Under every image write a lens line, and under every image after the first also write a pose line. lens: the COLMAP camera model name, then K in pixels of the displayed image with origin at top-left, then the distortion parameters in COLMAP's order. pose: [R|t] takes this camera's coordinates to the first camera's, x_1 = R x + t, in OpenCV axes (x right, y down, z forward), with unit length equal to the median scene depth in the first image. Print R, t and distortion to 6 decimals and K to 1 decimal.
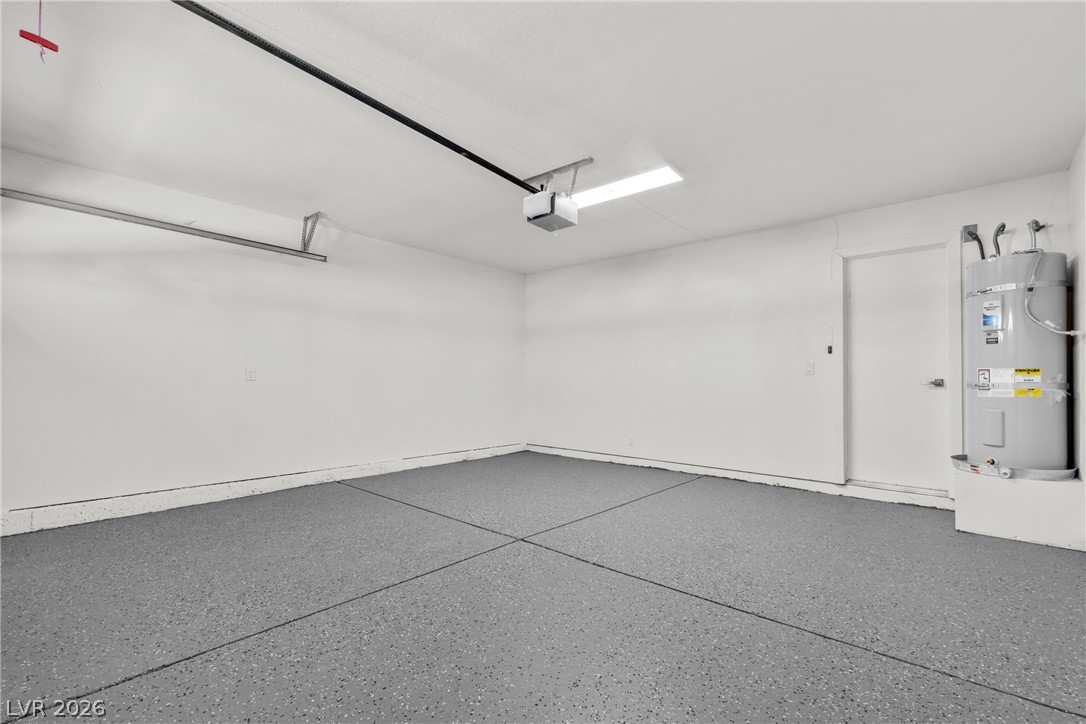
lens RADIAL K [[488.4, 0, 546.7], [0, 488.4, 371.2], [0, 0, 1]] dist [0.007427, -0.000800]
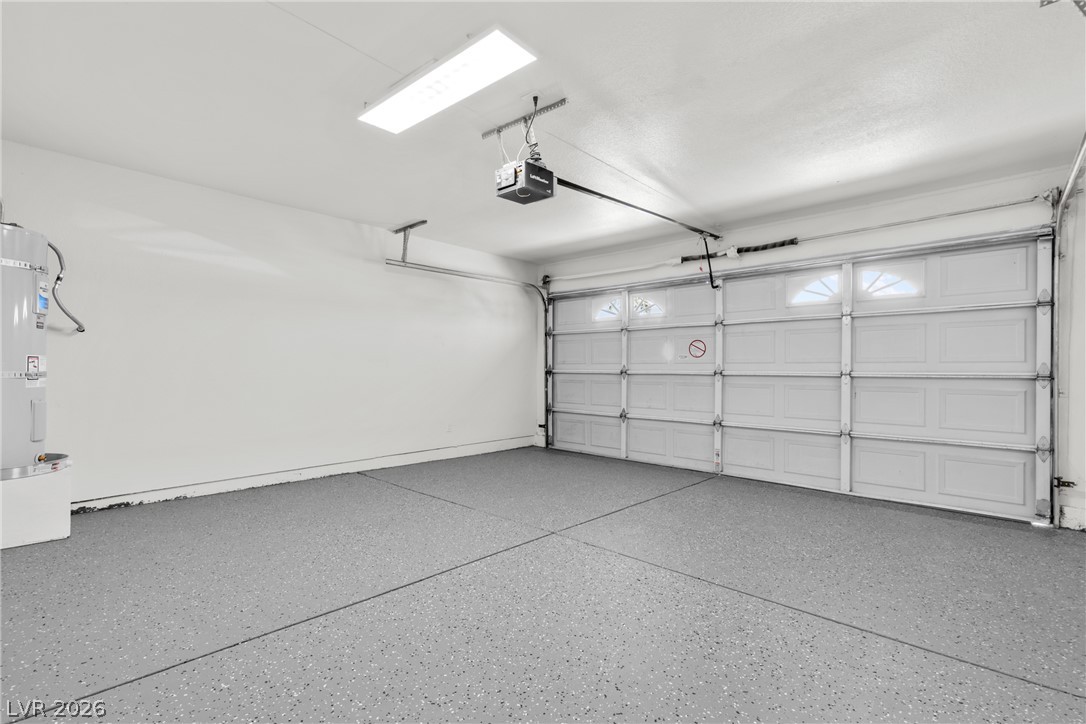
lens RADIAL K [[488.4, 0, 546.7], [0, 488.4, 371.2], [0, 0, 1]] dist [0.007427, -0.000800]
pose [[-0.999737, -0.014493, 0.017757, -0.048685], [-0.014805, 0.999737, -0.017534, 0.025241], [-0.017498, -0.017793, -0.999689, 1.906067]]
